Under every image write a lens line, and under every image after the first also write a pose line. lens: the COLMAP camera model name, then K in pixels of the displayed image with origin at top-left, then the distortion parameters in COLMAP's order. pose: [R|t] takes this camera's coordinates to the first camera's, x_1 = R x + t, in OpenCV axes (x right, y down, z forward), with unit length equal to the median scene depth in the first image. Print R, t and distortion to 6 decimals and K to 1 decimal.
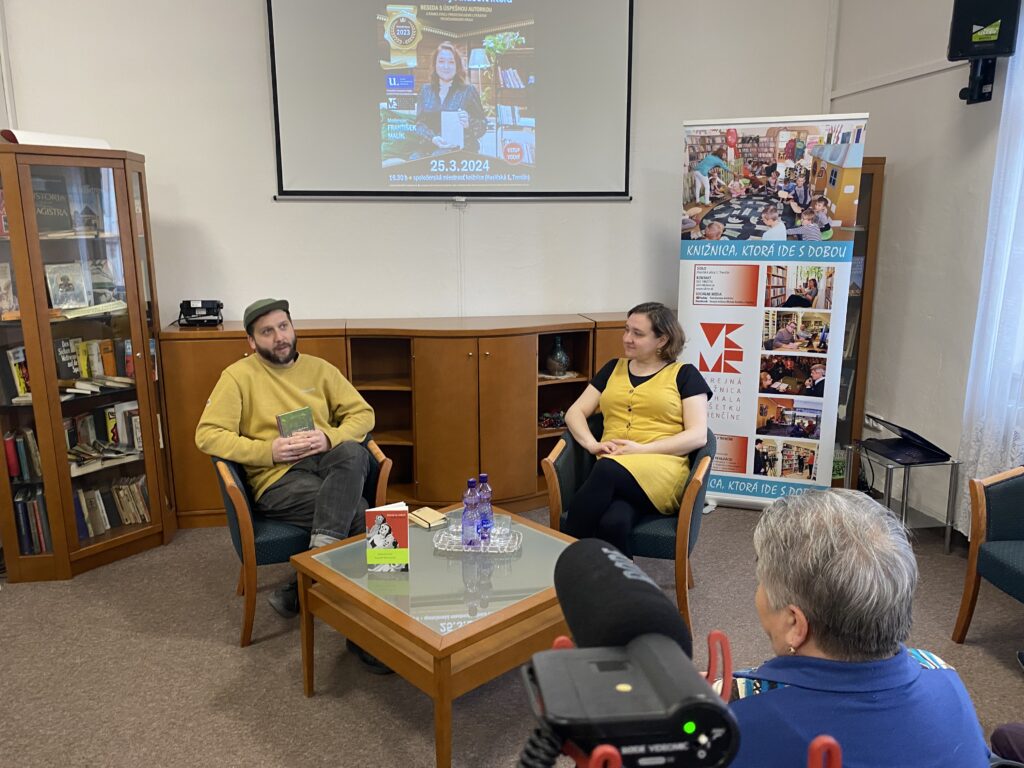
lens RADIAL K [[781.3, 0, 512.9], [0, 781.3, 382.5], [0, 0, 1]] dist [0.013075, 0.006768]
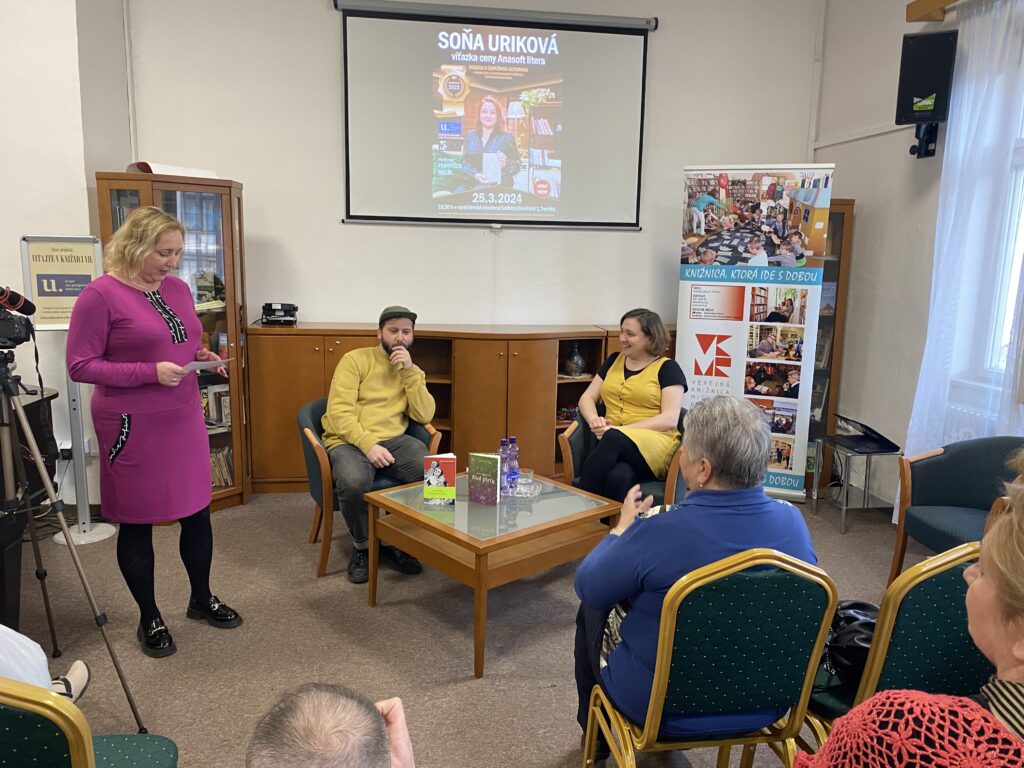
lens RADIAL K [[781.3, 0, 511.4], [0, 781.3, 384.4], [0, 0, 1]] dist [0.013075, 0.006768]
pose [[0.999199, 0.029904, -0.026594, -0.006361], [-0.030824, 0.998916, -0.034890, 0.052491], [0.025522, 0.035682, 0.999037, -0.199311]]
